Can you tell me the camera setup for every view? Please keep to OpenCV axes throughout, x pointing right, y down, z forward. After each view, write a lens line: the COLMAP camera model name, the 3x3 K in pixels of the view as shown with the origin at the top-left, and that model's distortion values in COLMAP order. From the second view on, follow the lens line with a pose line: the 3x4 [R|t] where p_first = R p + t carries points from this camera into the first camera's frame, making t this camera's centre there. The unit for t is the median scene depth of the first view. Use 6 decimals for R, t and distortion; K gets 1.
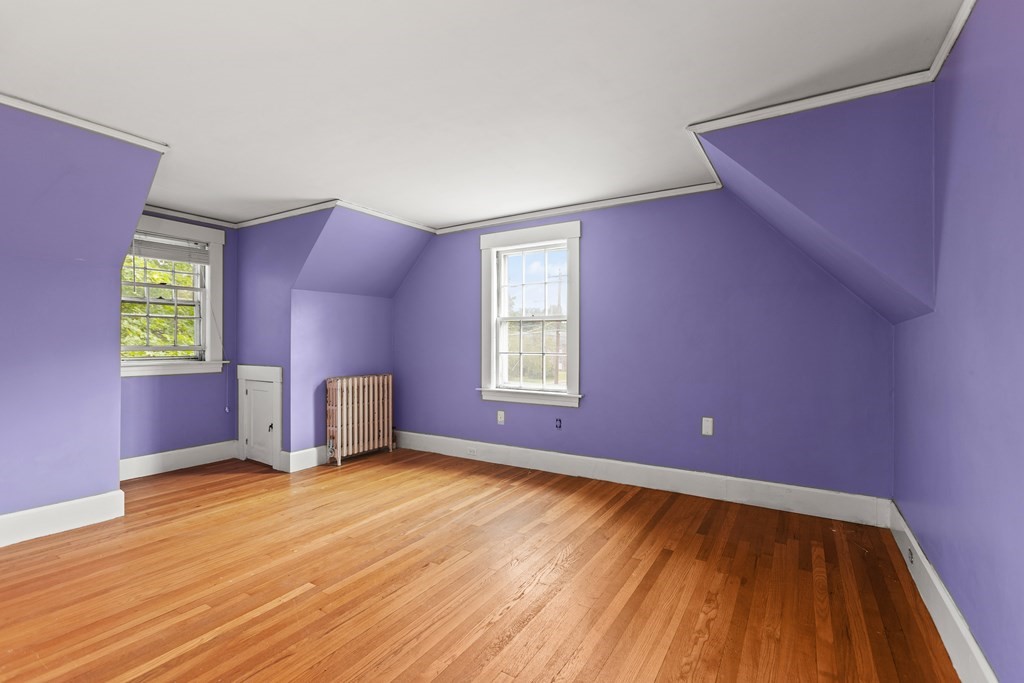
lens RADIAL K [[458.6, 0, 509.2], [0, 458.6, 342.1], [0, 0, 1]] dist [-0.006007, 0.000621]
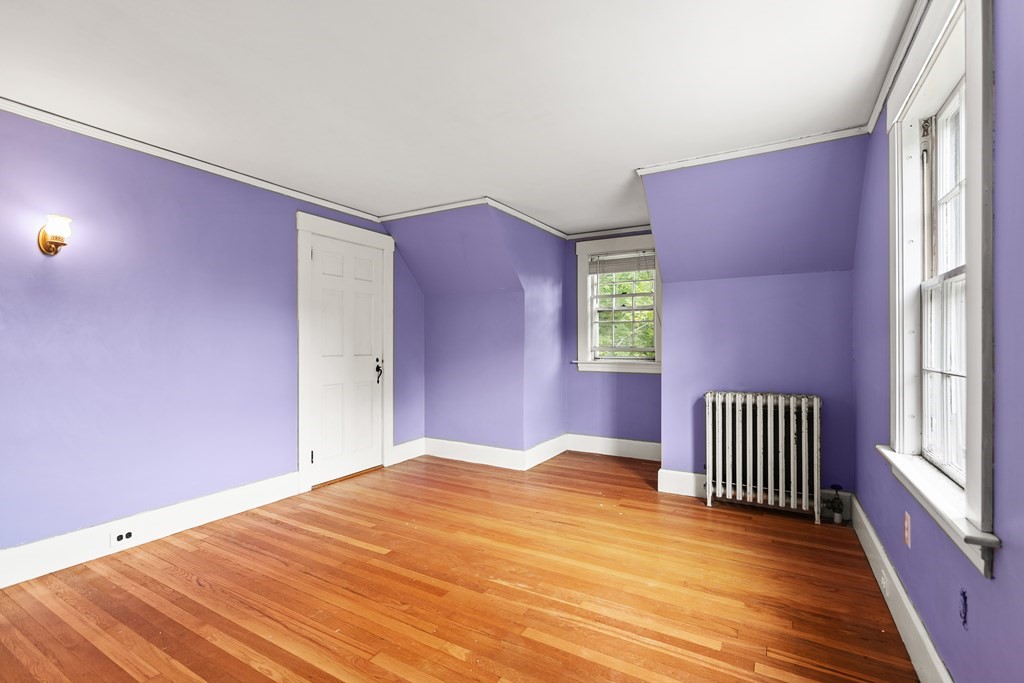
lens RADIAL K [[458.6, 0, 509.2], [0, 458.6, 342.1], [0, 0, 1]] dist [-0.006007, 0.000621]
pose [[0.030513, -0.010924, -0.999475, 0.445087], [0.001520, 0.999940, -0.010883, 0.008525], [0.999533, -0.001187, 0.030528, 0.768974]]
